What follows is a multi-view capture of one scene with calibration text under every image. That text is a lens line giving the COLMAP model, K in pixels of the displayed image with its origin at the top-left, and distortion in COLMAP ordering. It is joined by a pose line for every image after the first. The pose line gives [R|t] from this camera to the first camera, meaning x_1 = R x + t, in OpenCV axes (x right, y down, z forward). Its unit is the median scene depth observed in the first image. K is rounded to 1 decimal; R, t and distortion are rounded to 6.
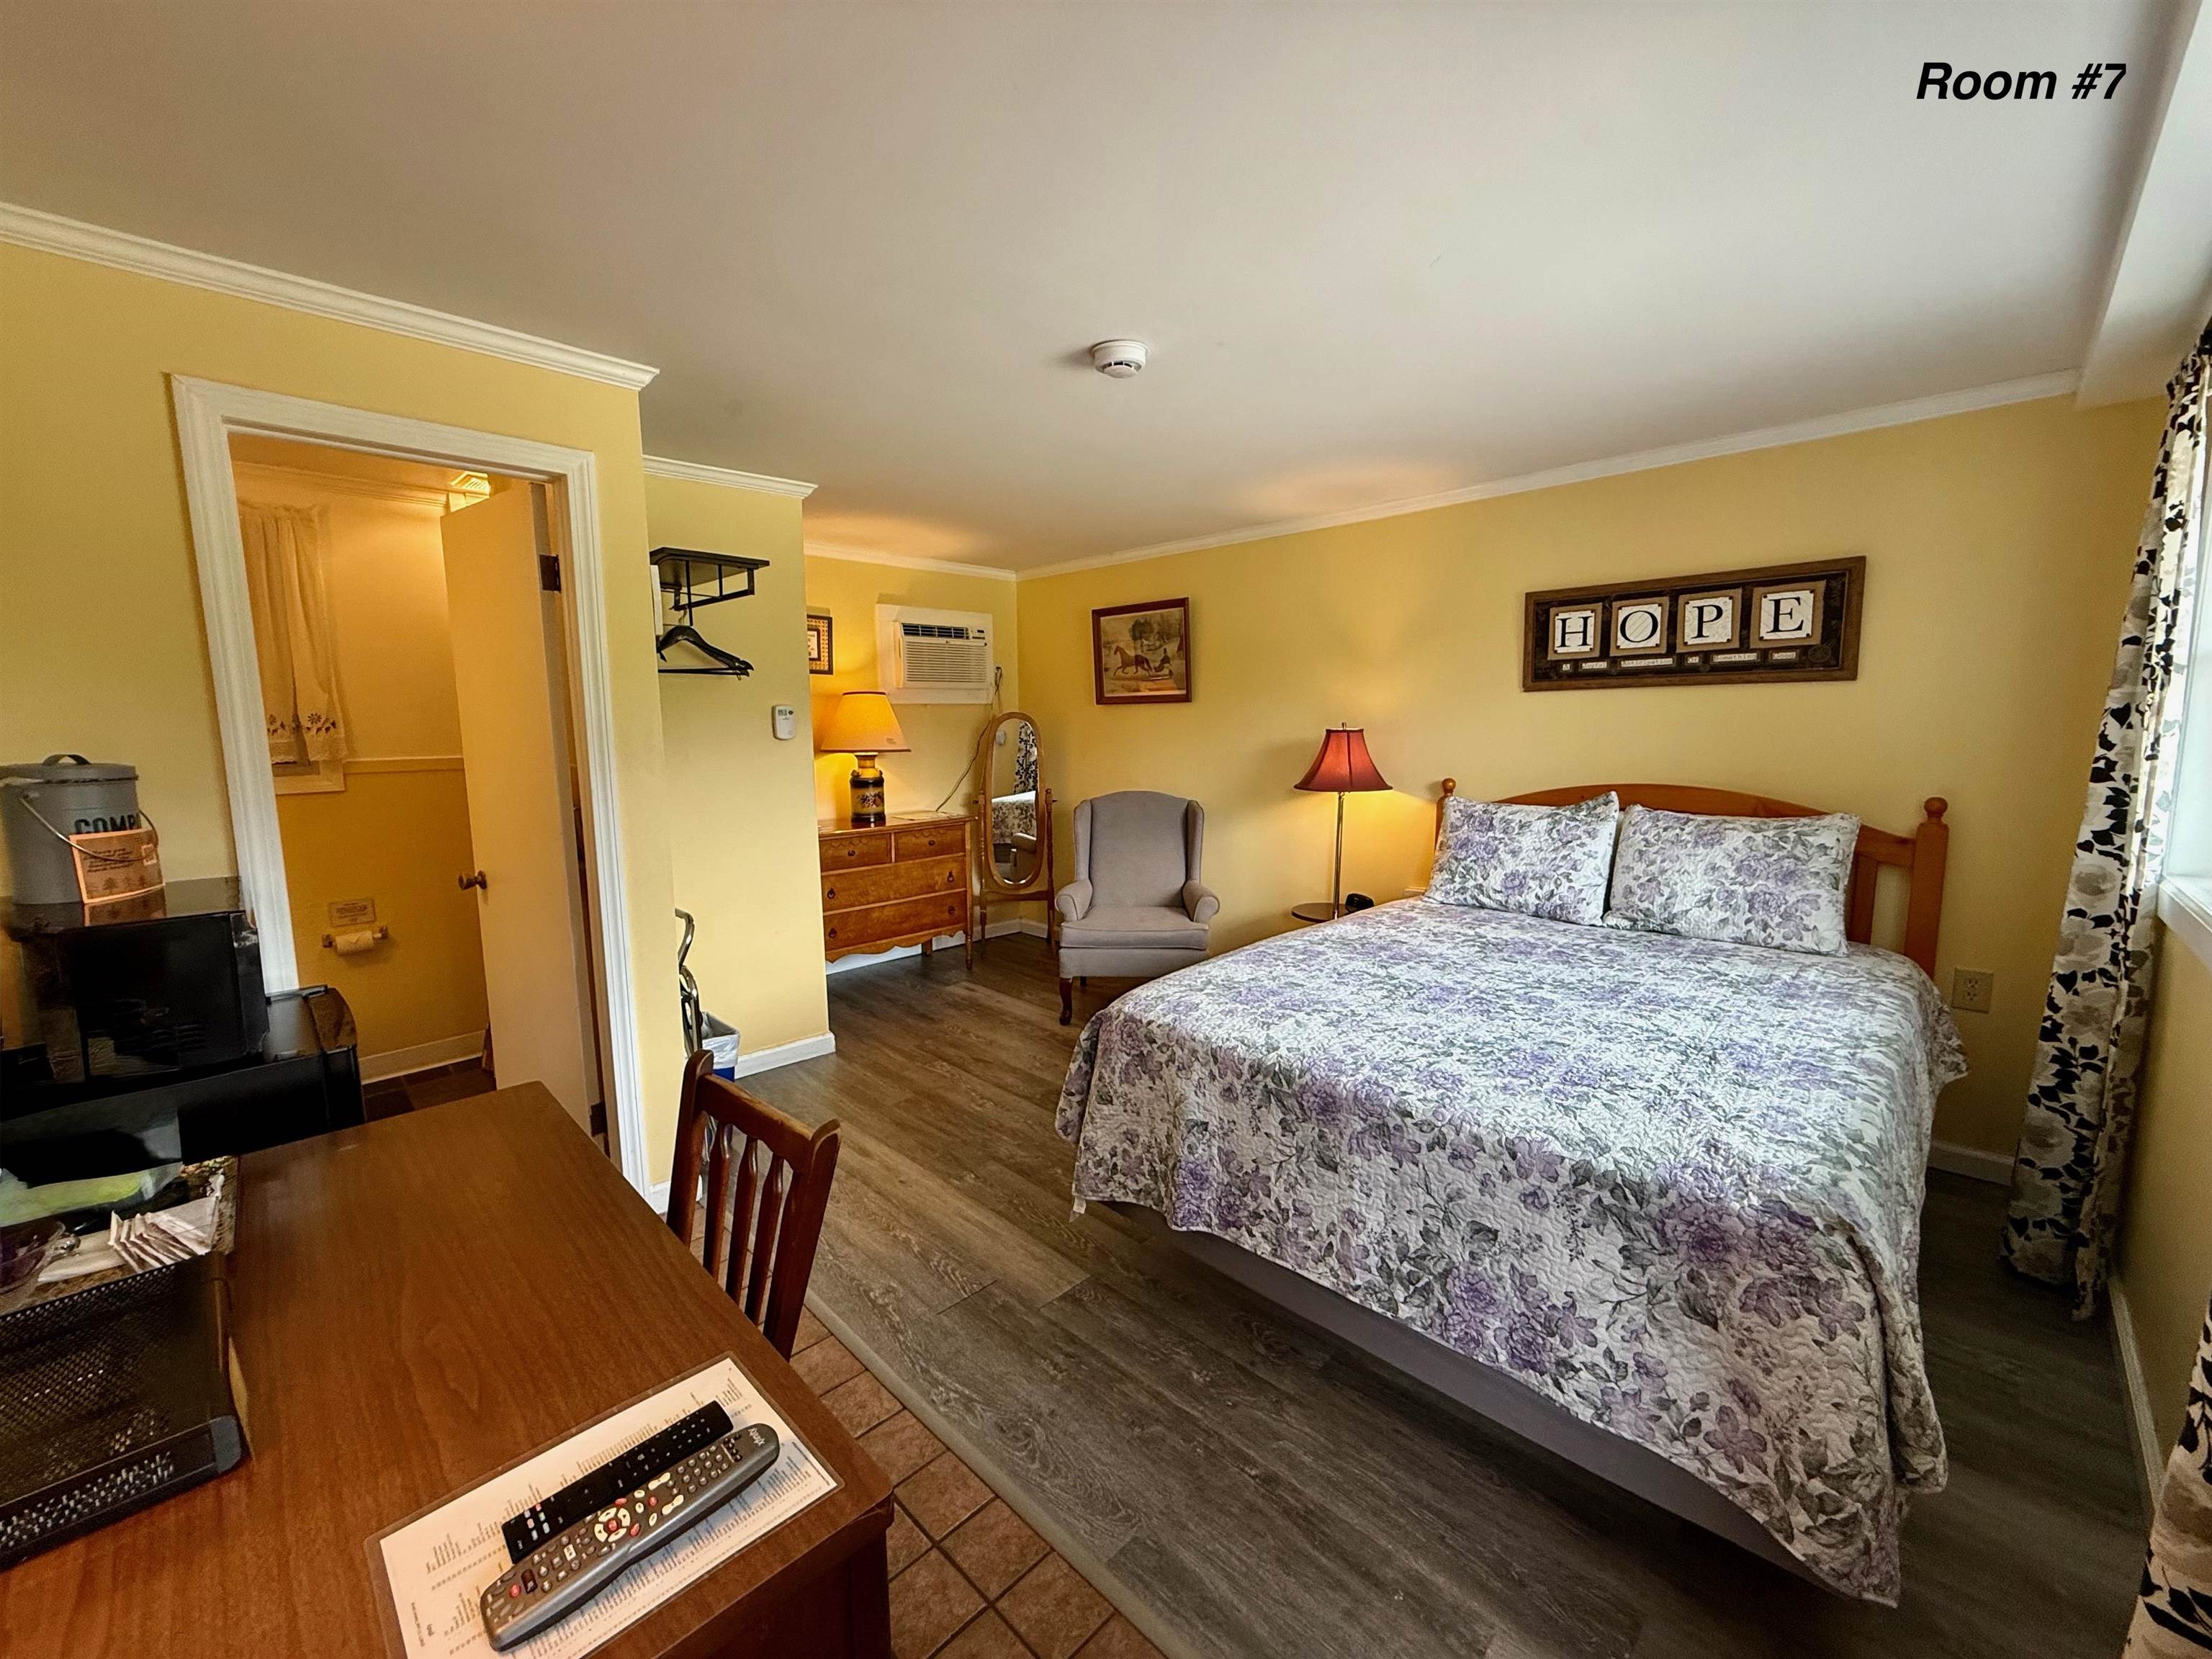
lens RADIAL K [[883.0, 0, 1120.4], [0, 883.0, 824.7], [0, 0, 1]] dist [-0.003015, -0.000200]
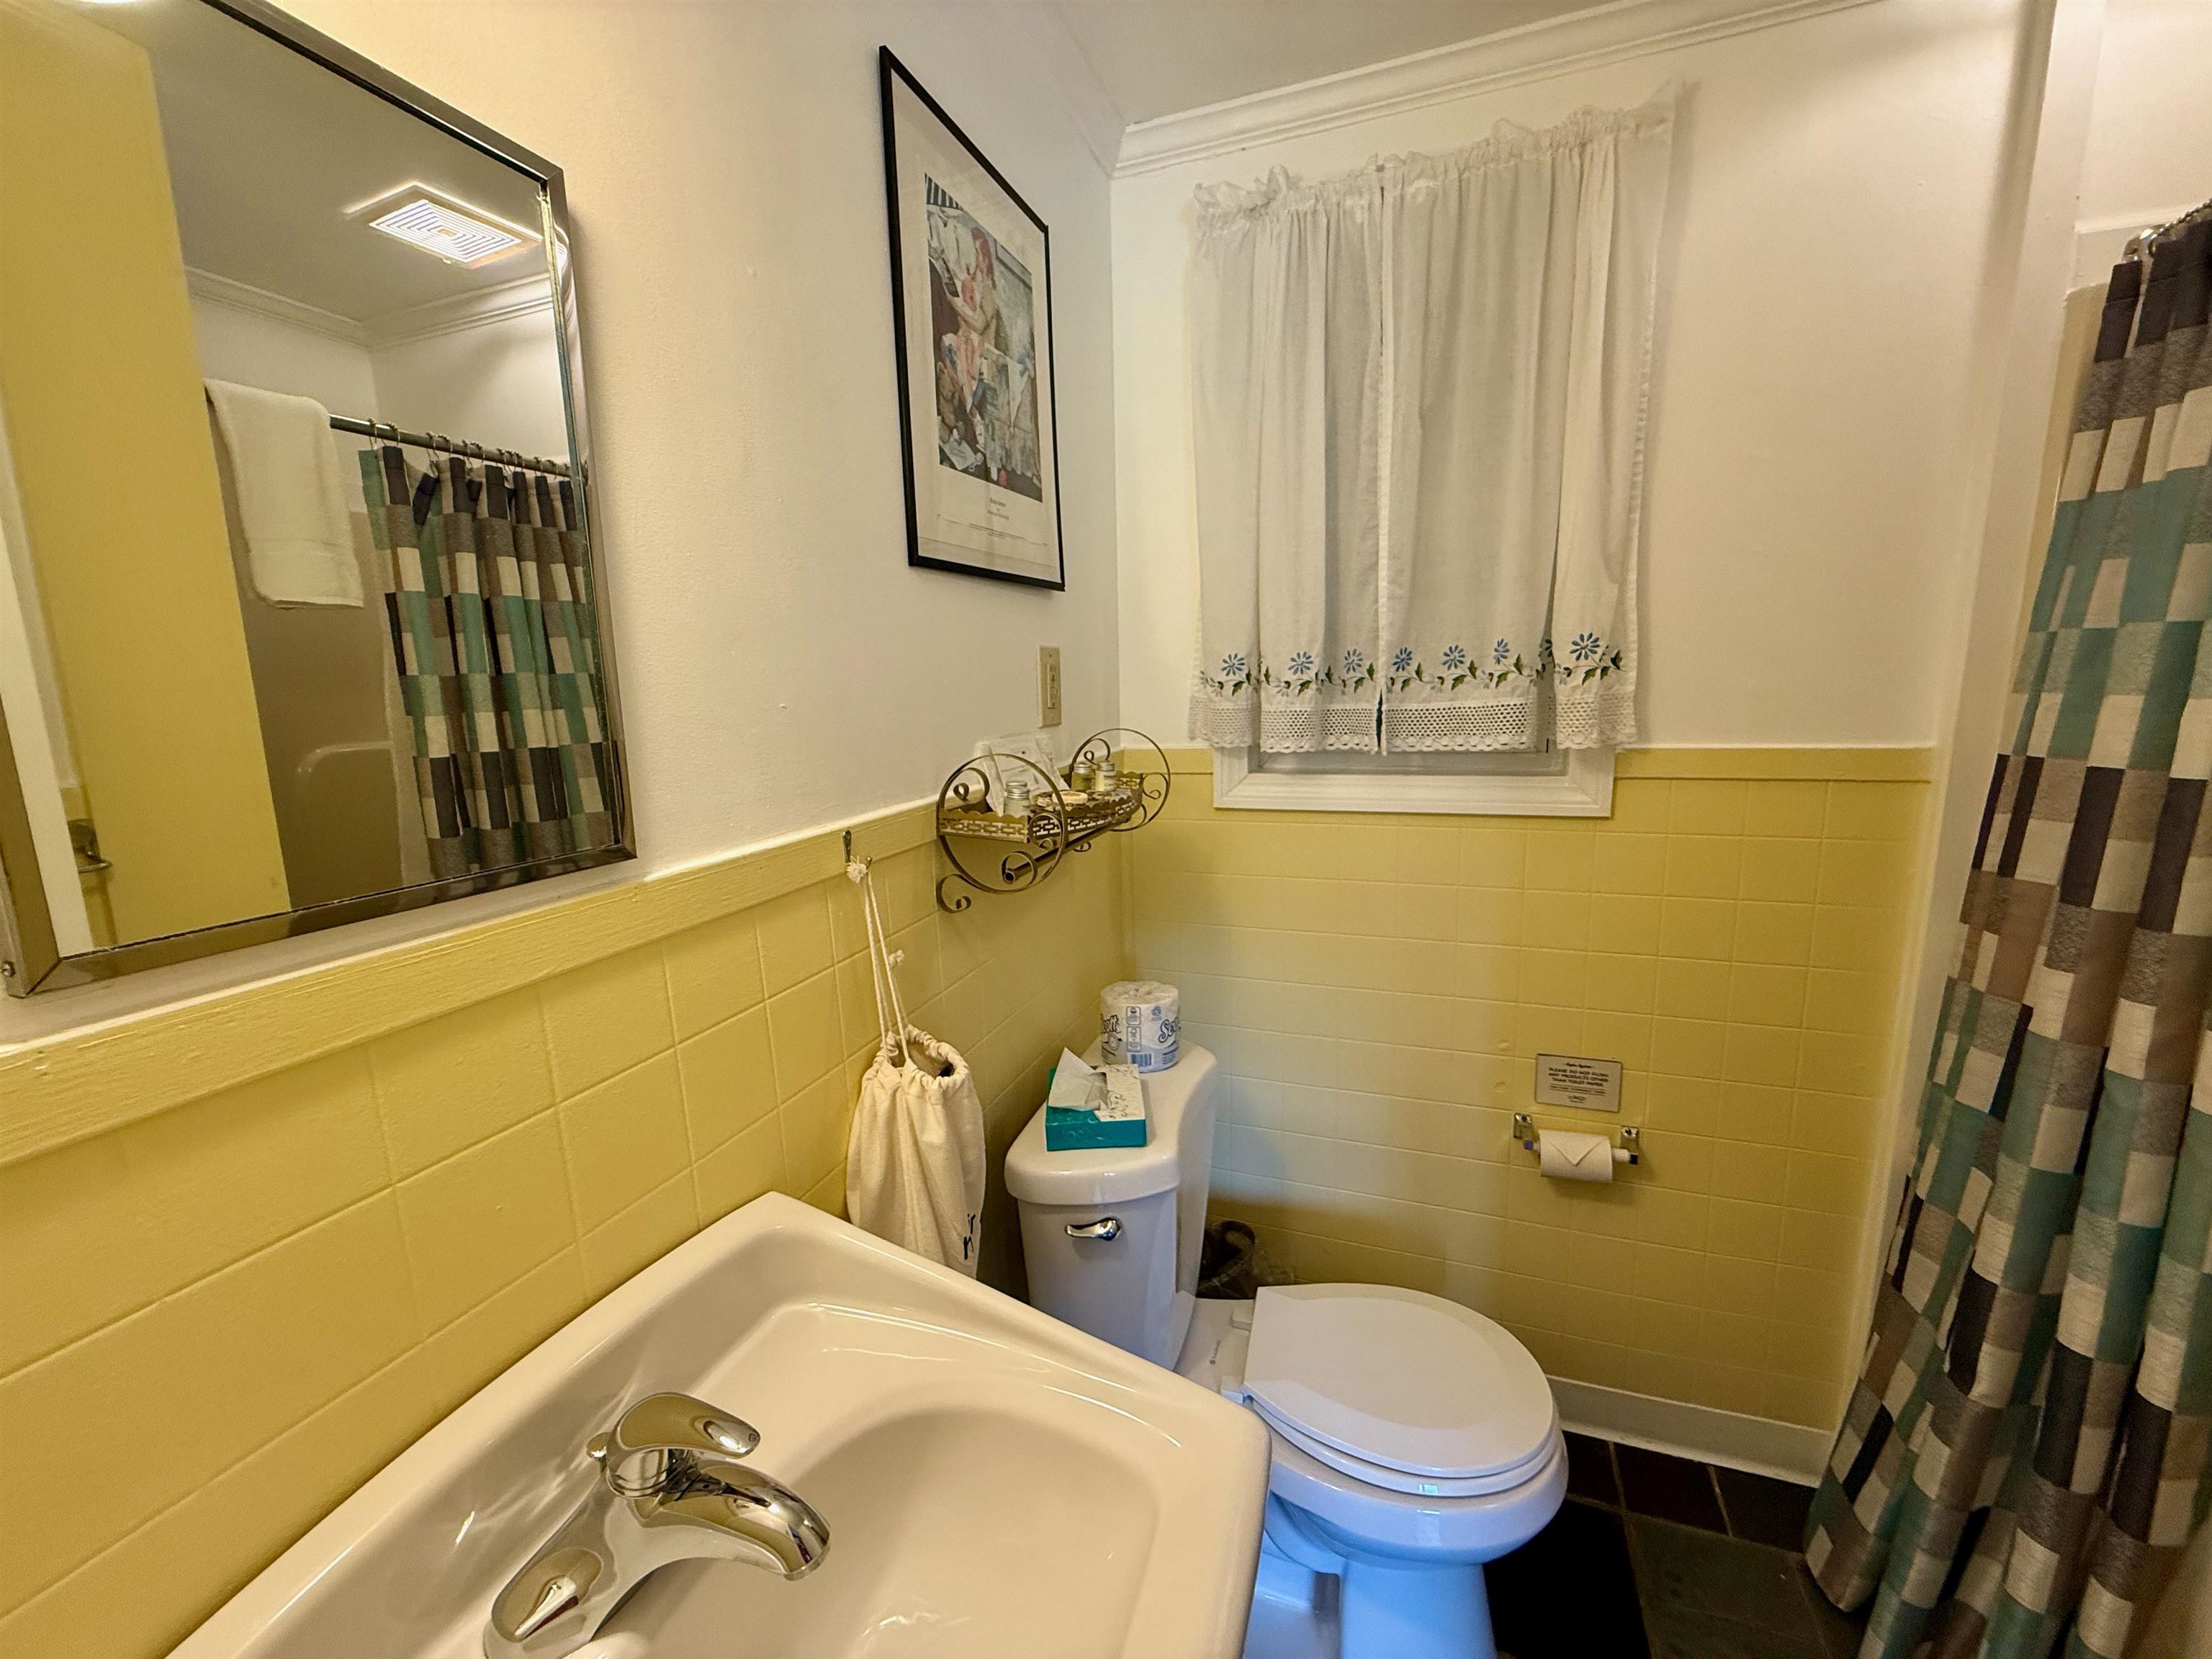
lens RADIAL K [[883.0, 0, 1101.3], [0, 883.0, 831.7], [0, 0, 1]] dist [-0.003015, -0.000200]
pose [[0.404205, 0.156950, -0.901102, -0.600650], [-0.084904, 0.987353, 0.133887, -0.068608], [0.910719, 0.022389, 0.412419, 0.605723]]
